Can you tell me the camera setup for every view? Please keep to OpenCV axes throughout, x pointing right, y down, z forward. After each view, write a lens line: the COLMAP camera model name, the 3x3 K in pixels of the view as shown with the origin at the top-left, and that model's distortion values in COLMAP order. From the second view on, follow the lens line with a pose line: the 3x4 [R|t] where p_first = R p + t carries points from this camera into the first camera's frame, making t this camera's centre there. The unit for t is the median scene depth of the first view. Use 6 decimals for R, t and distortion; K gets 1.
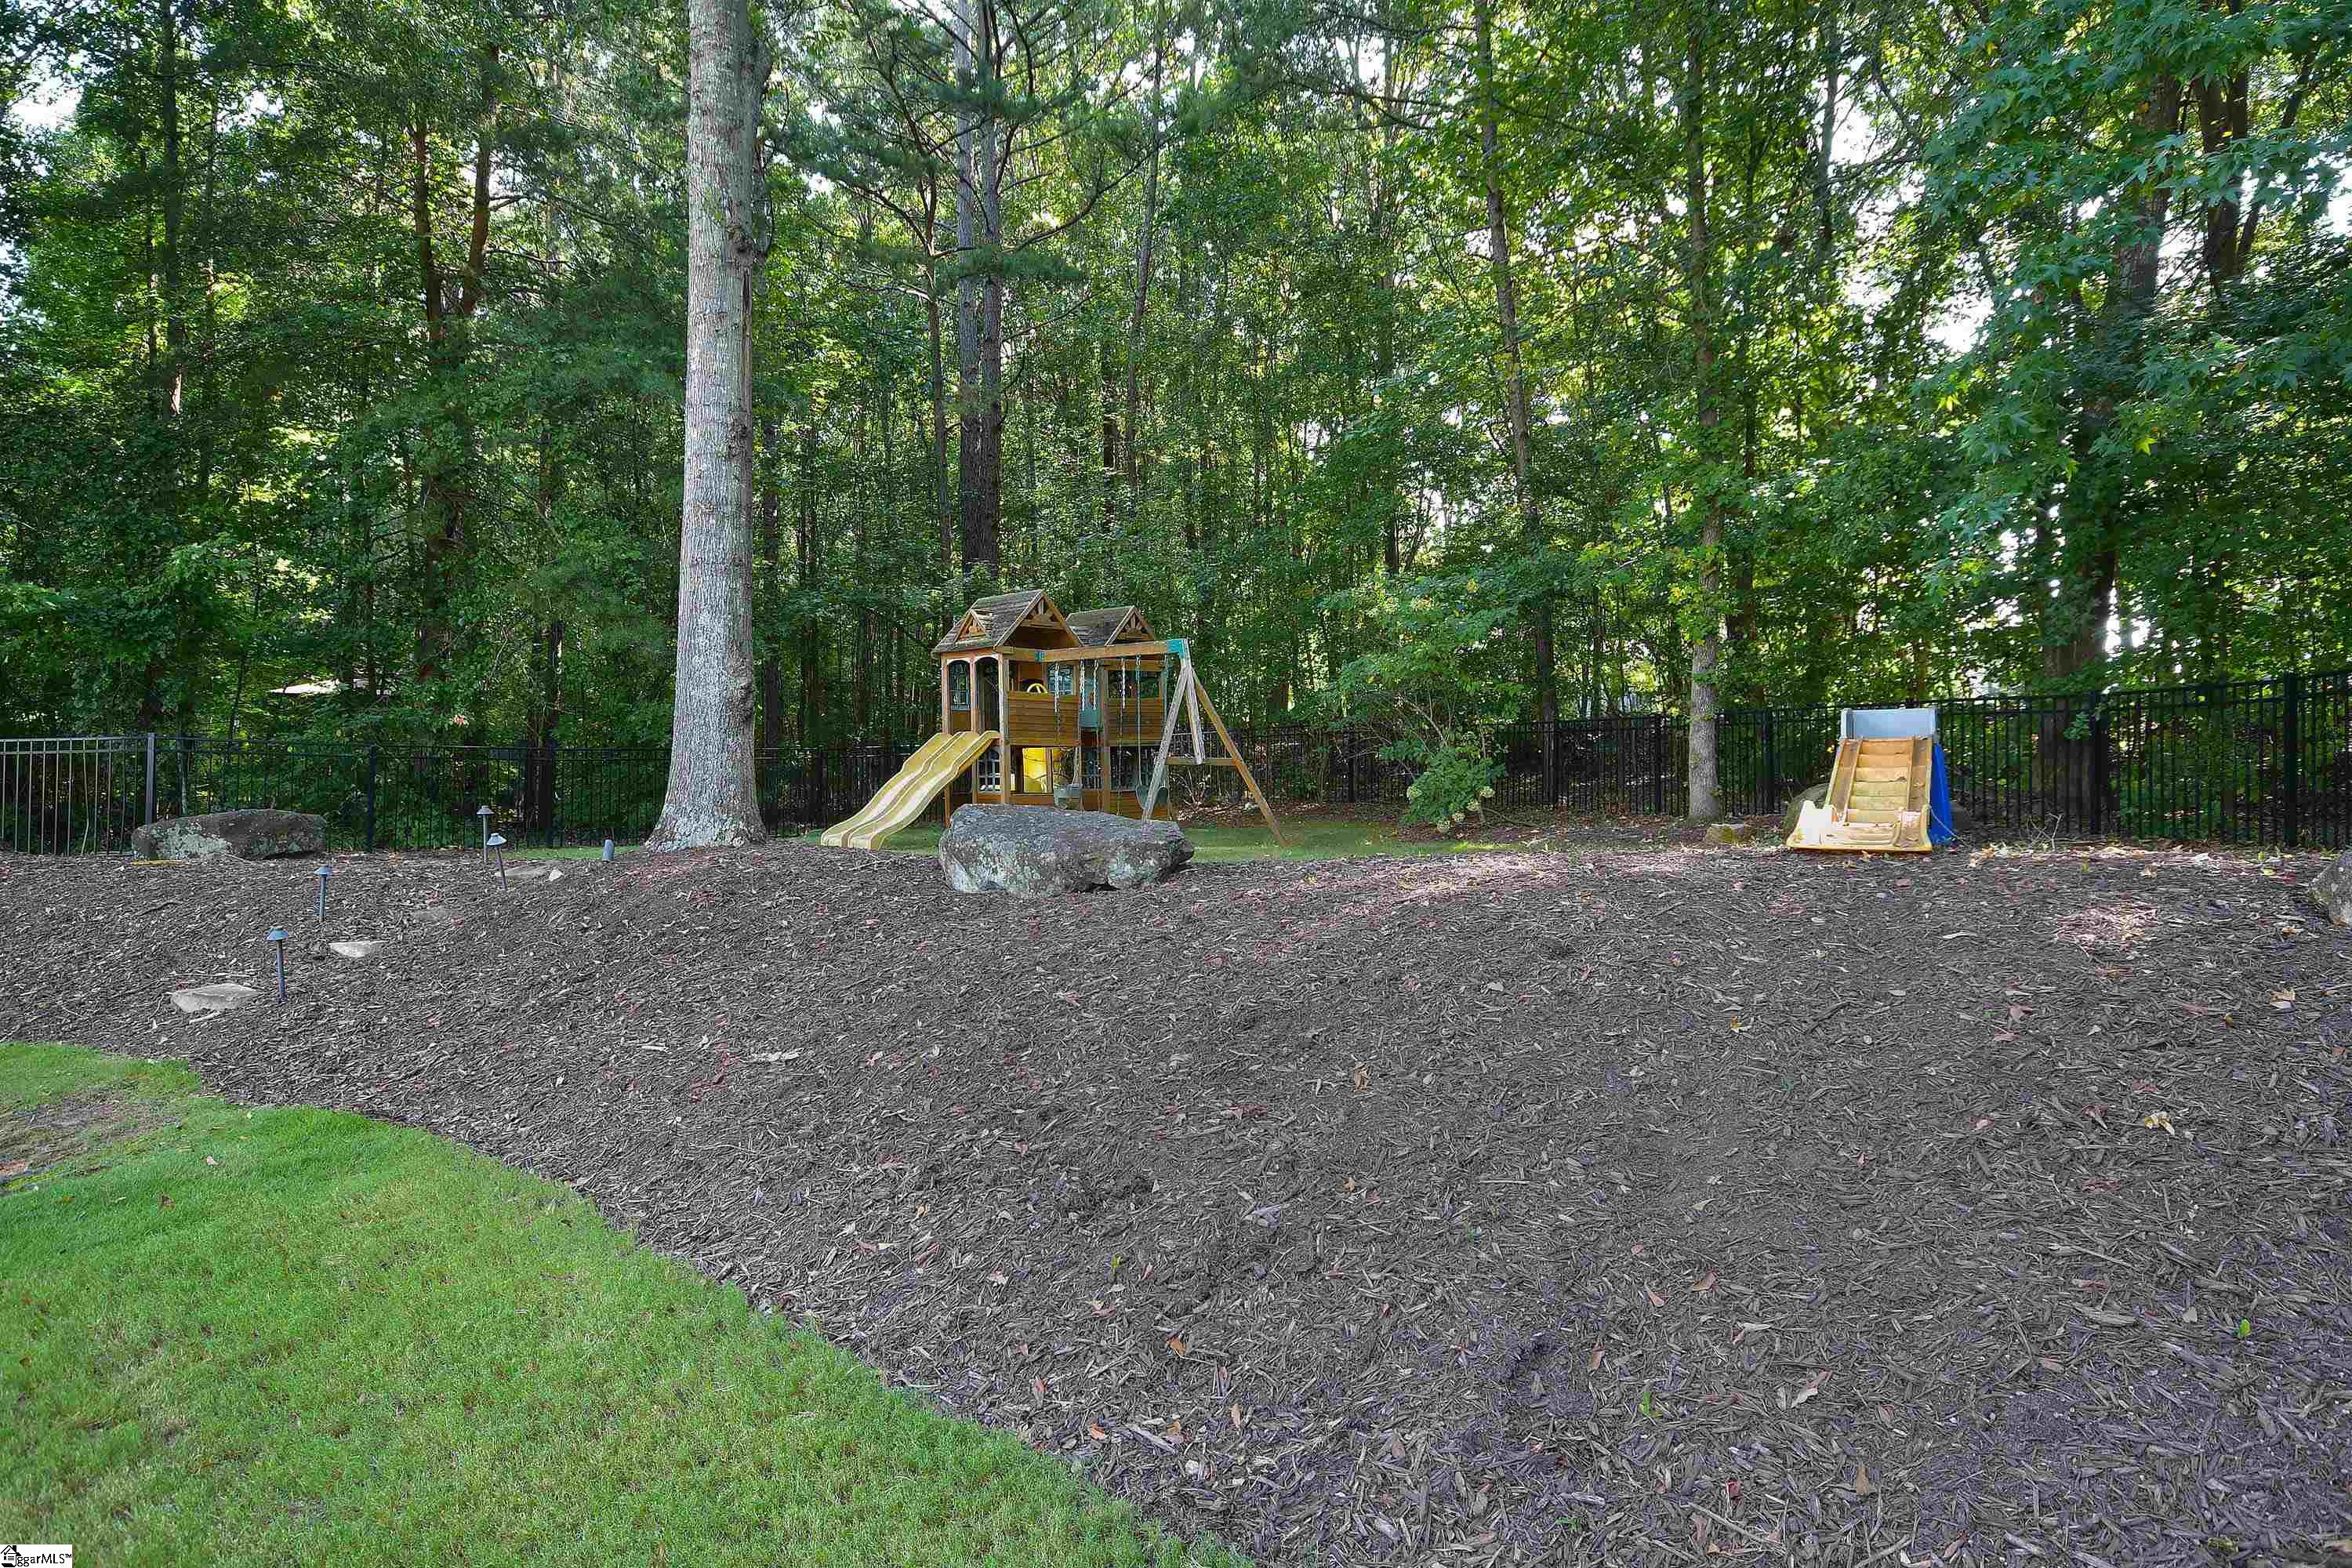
lens RADIAL K [[1458.0, 0, 1176.0], [0, 1458.0, 784.0], [0, 0, 1]] dist [0.001067, 0.000294]
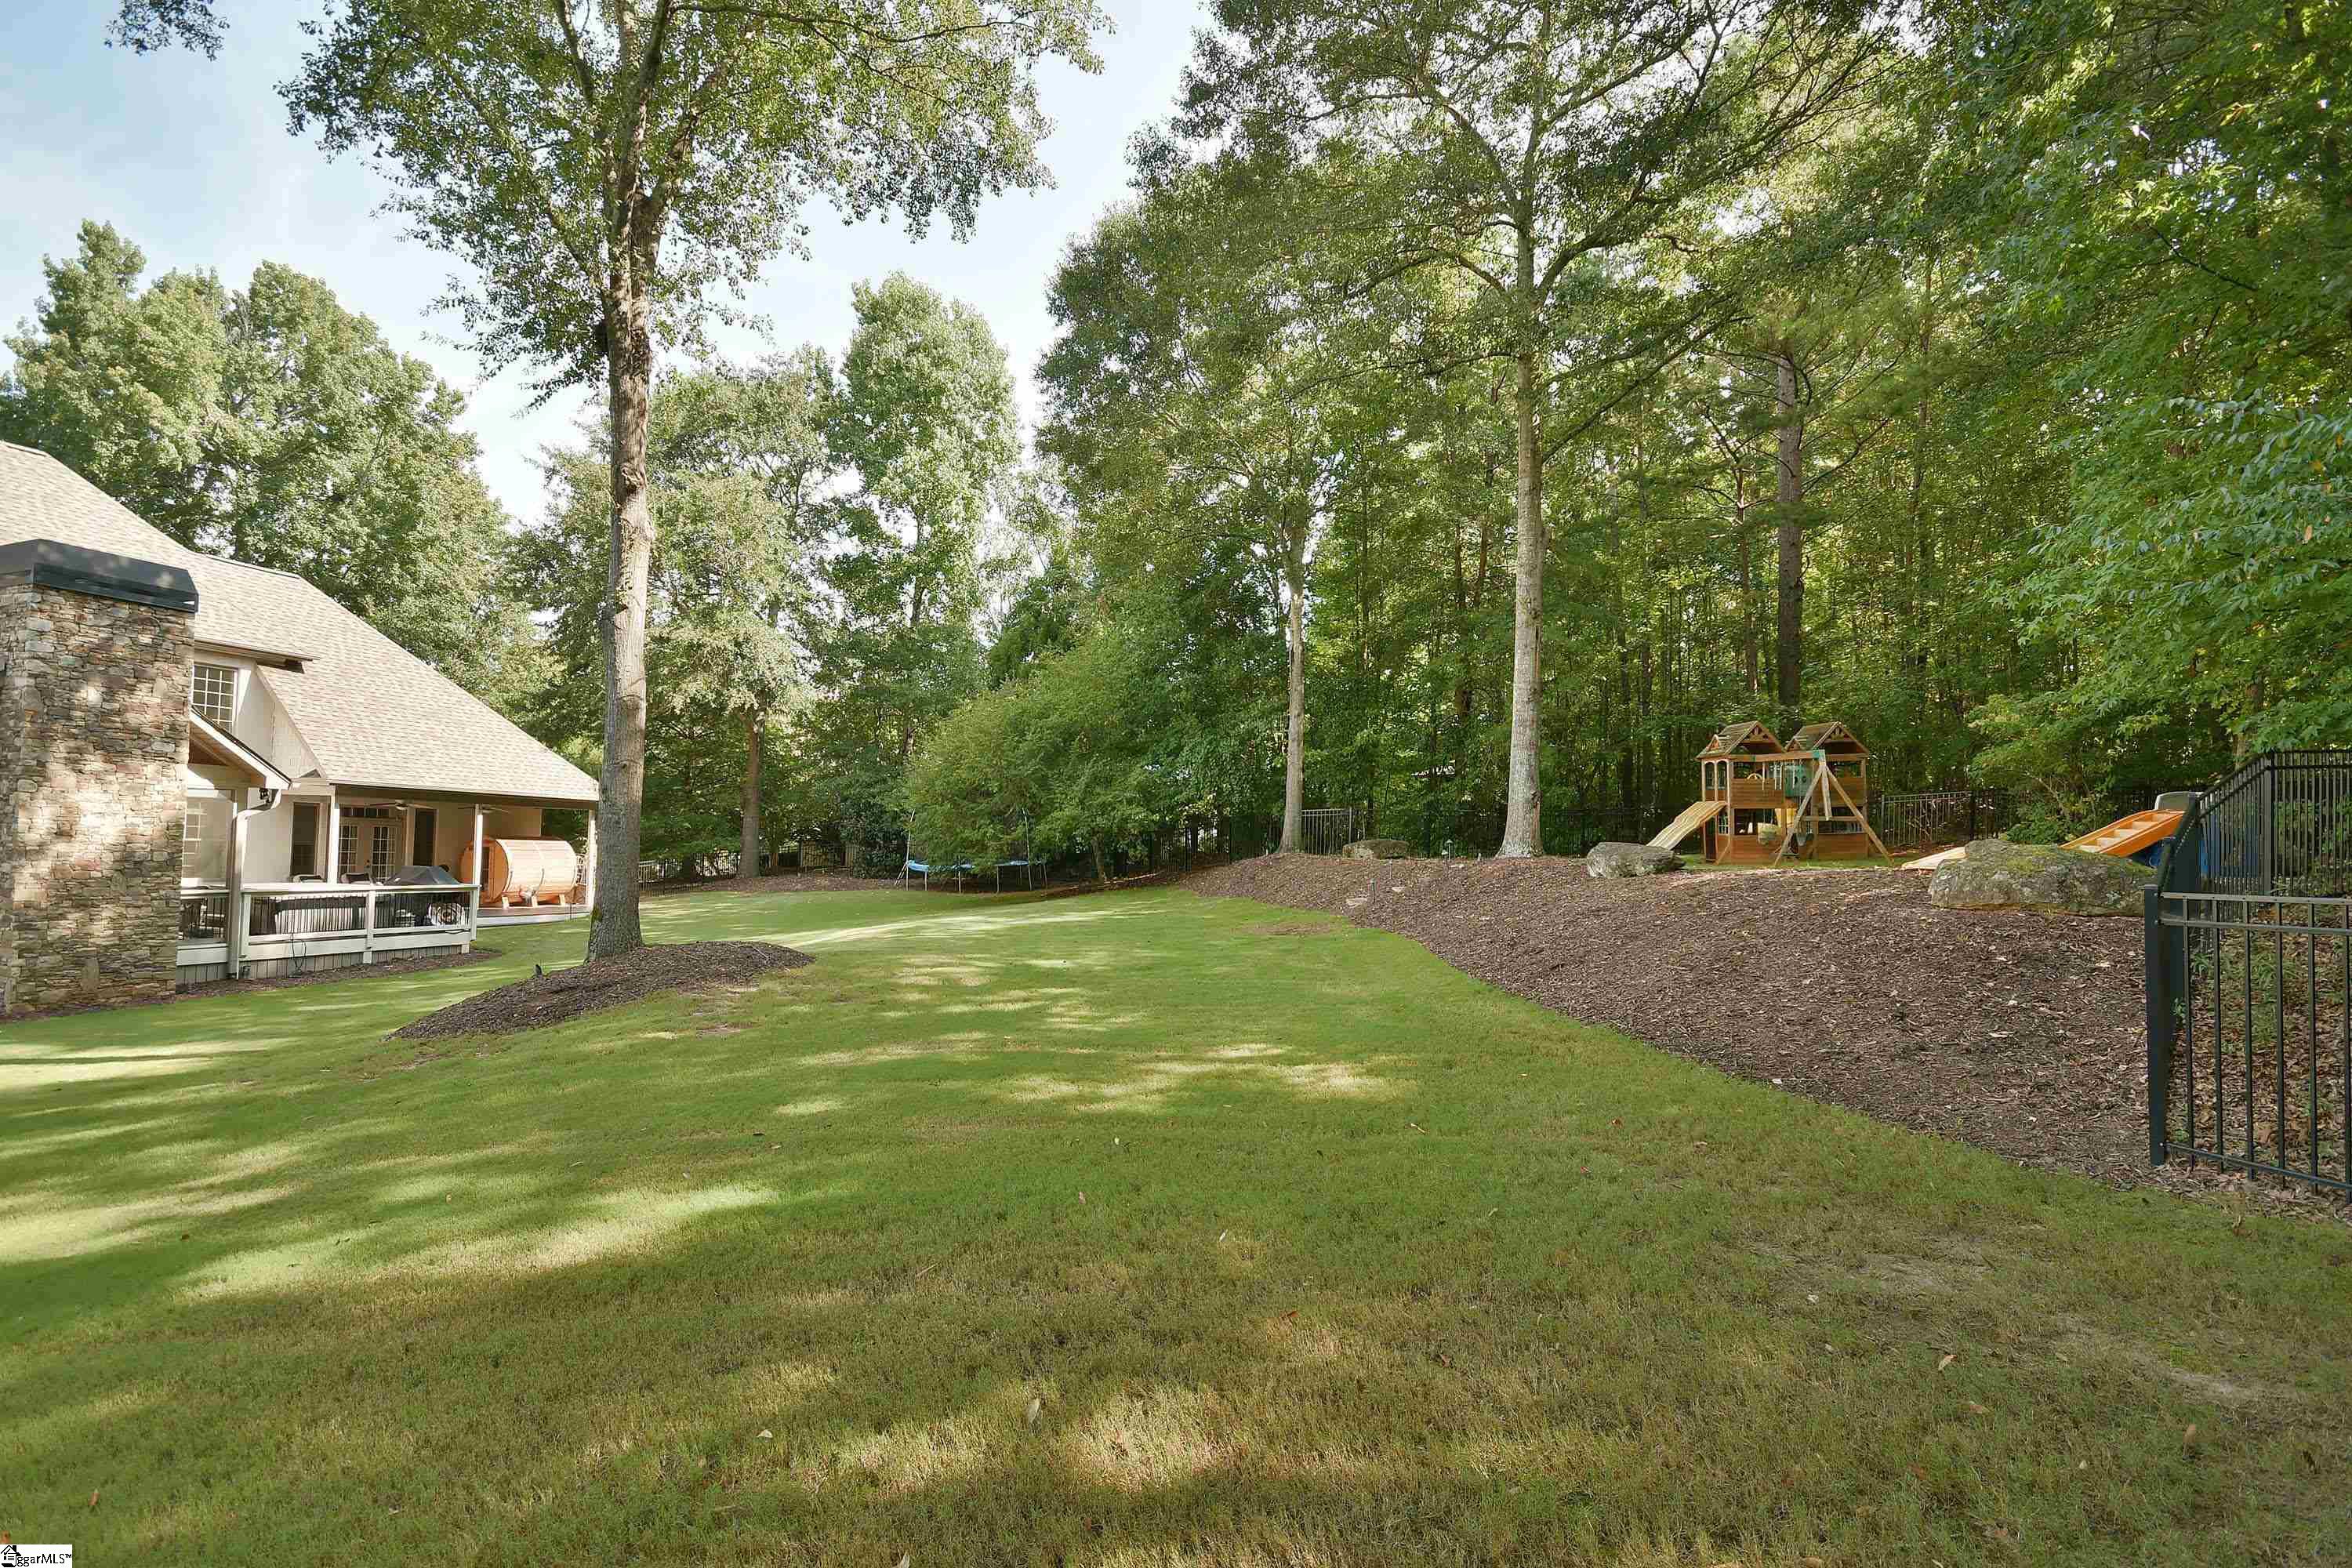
lens RADIAL K [[1023.3, 0, 1176.0], [0, 1023.3, 784.0], [0, 0, 1]] dist [0.000017, 0.000001]
pose [[0.685972, -0.027574, -0.727105, 0.419556], [0.003782, 0.999403, -0.034333, -0.018866], [0.727618, 0.020802, 0.685667, -0.490431]]
